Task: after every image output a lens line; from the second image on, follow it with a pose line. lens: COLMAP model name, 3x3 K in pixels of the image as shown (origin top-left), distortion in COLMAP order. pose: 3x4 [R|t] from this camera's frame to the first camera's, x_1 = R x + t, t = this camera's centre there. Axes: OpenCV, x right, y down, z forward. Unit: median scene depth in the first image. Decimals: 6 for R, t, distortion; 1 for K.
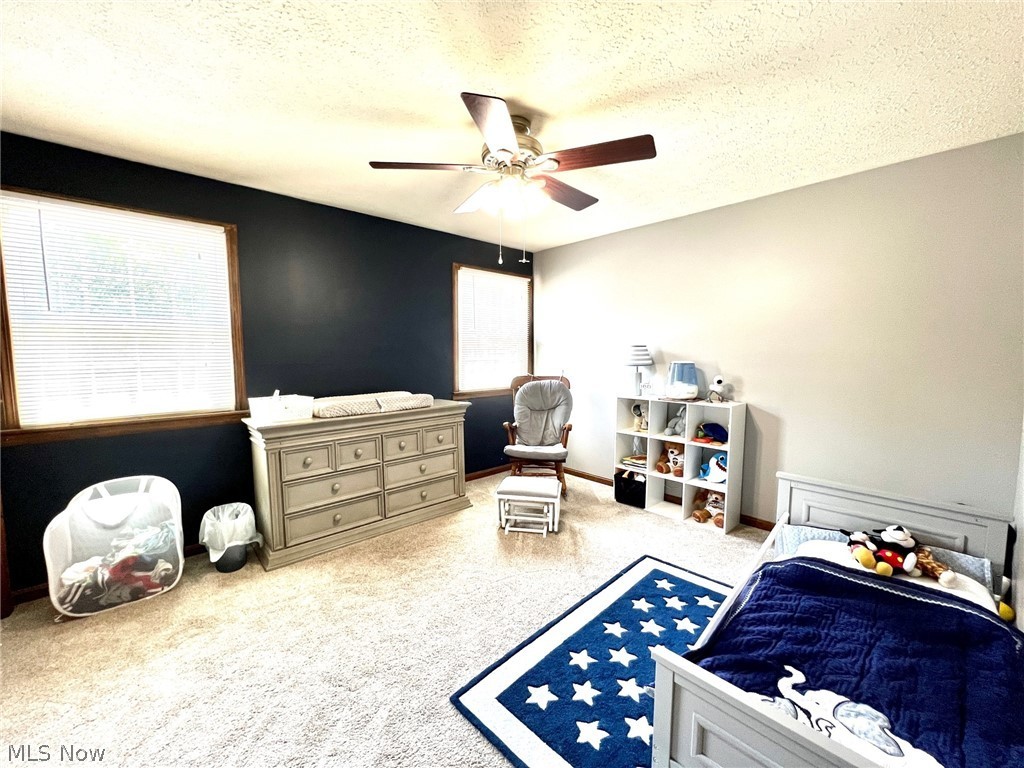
lens RADIAL K [[409.9, 0, 511.4], [0, 409.9, 384.1], [0, 0, 1]] dist [-0.000855, -0.000630]
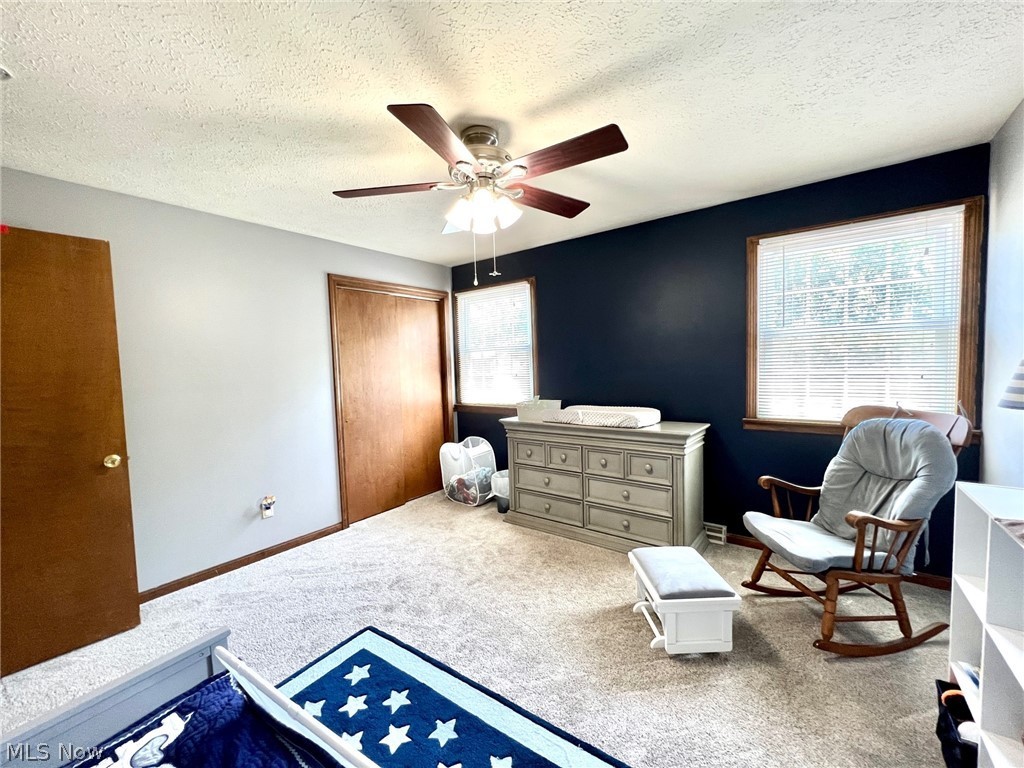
lens RADIAL K [[409.9, 0, 511.7], [0, 409.9, 387.7], [0, 0, 1]] dist [-0.000855, -0.000630]
pose [[0.178006, 0.053806, -0.982557, 0.687261], [-0.053625, 0.997551, 0.044912, -0.062844], [0.982567, 0.044695, 0.180455, 0.657231]]
